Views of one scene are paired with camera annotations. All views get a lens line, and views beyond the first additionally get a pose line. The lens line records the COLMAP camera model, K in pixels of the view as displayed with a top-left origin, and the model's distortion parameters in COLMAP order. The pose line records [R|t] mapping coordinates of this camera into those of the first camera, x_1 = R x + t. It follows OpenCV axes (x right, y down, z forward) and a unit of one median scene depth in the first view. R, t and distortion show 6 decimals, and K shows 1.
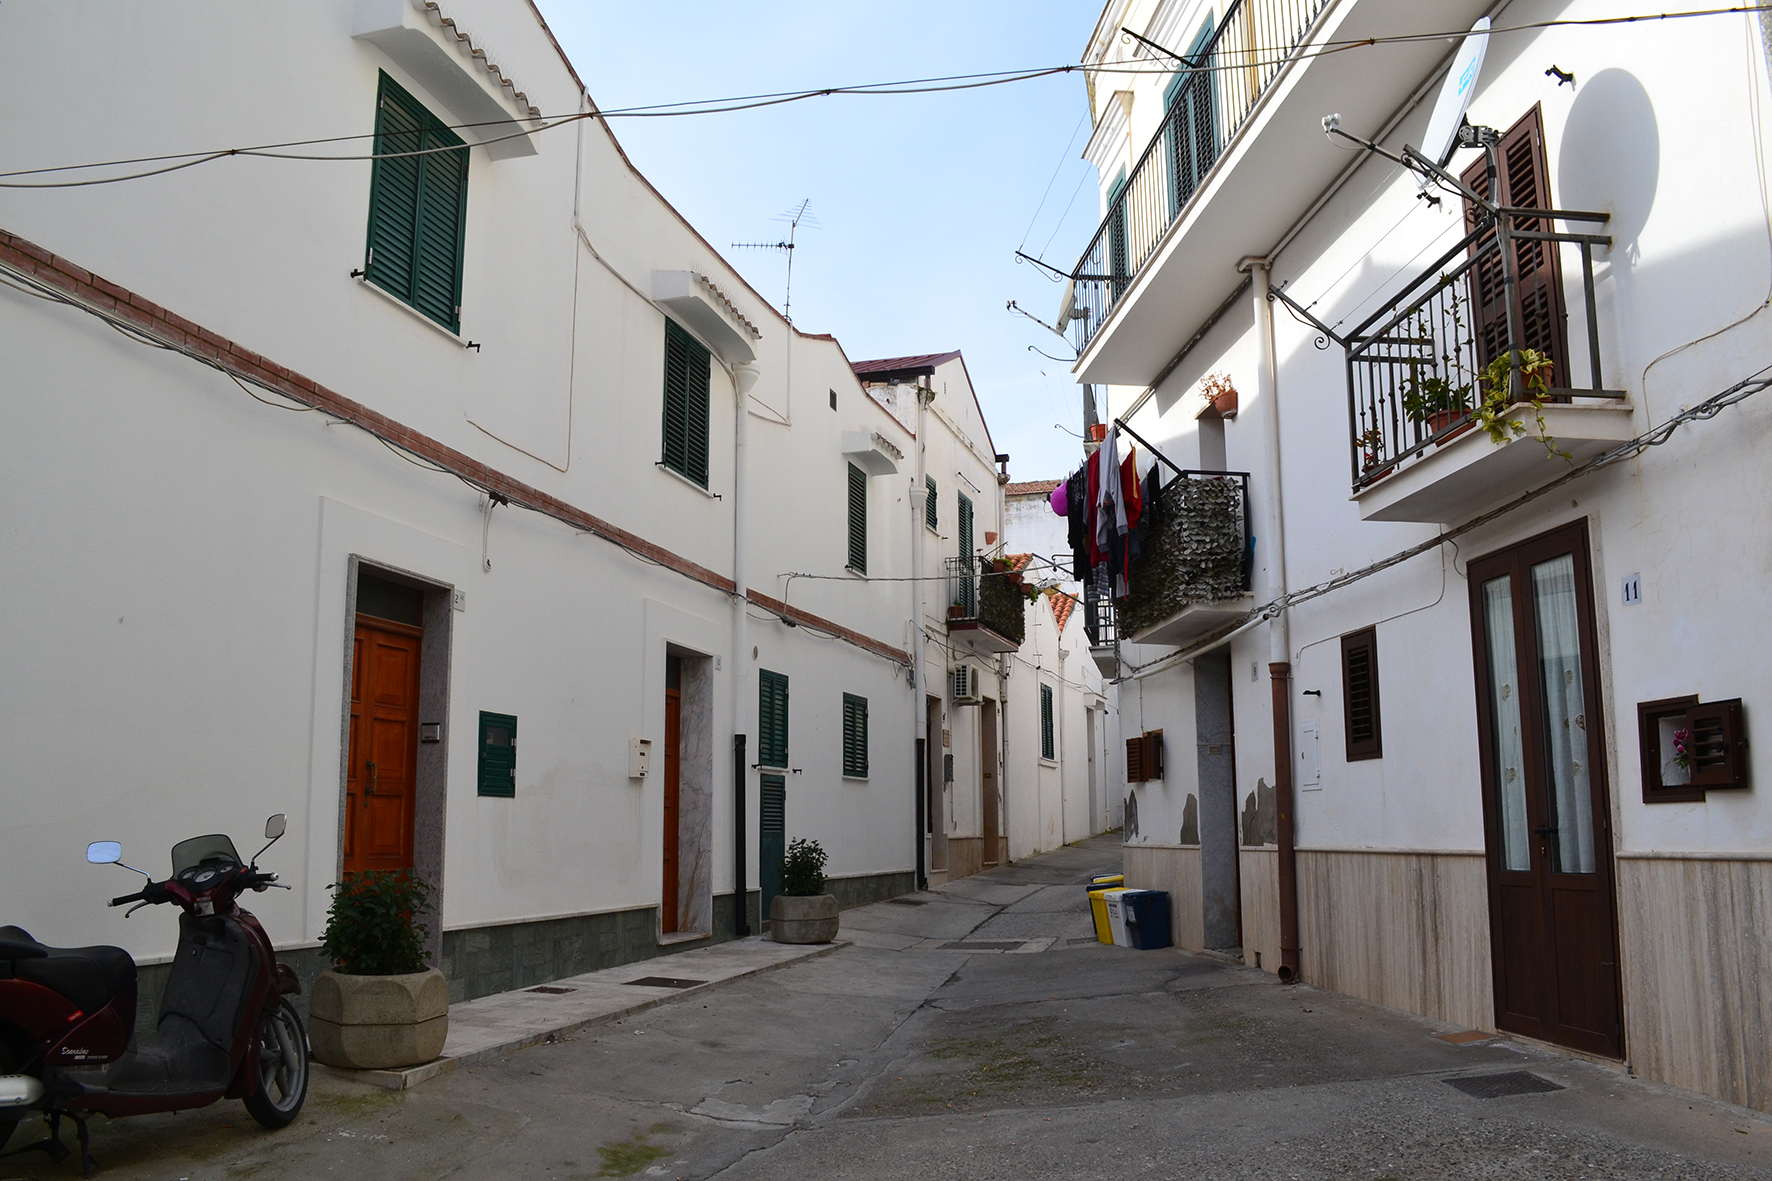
lens RADIAL K [[1455.8, 0, 886.0], [0, 1455.8, 590.5], [0, 0, 1]] dist [-0.002140, -0.000486]
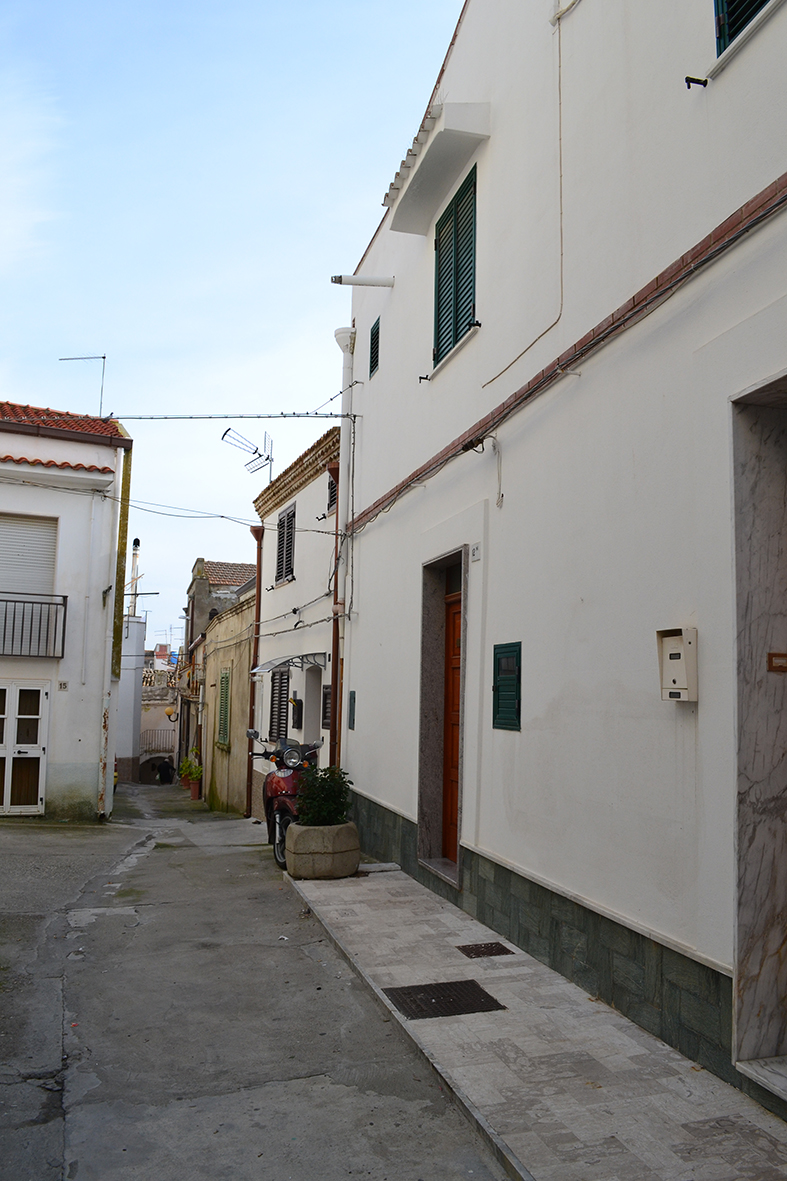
lens RADIAL K [[970.3, 0, 393.5], [0, 970.3, 590.5], [0, 0, 1]] dist [-0.002140, -0.000486]
pose [[-0.881448, -0.071262, -0.466874, 0.063587], [0.054135, 0.966790, -0.249773, 0.127424], [0.469168, -0.245437, -0.848317, 0.933383]]
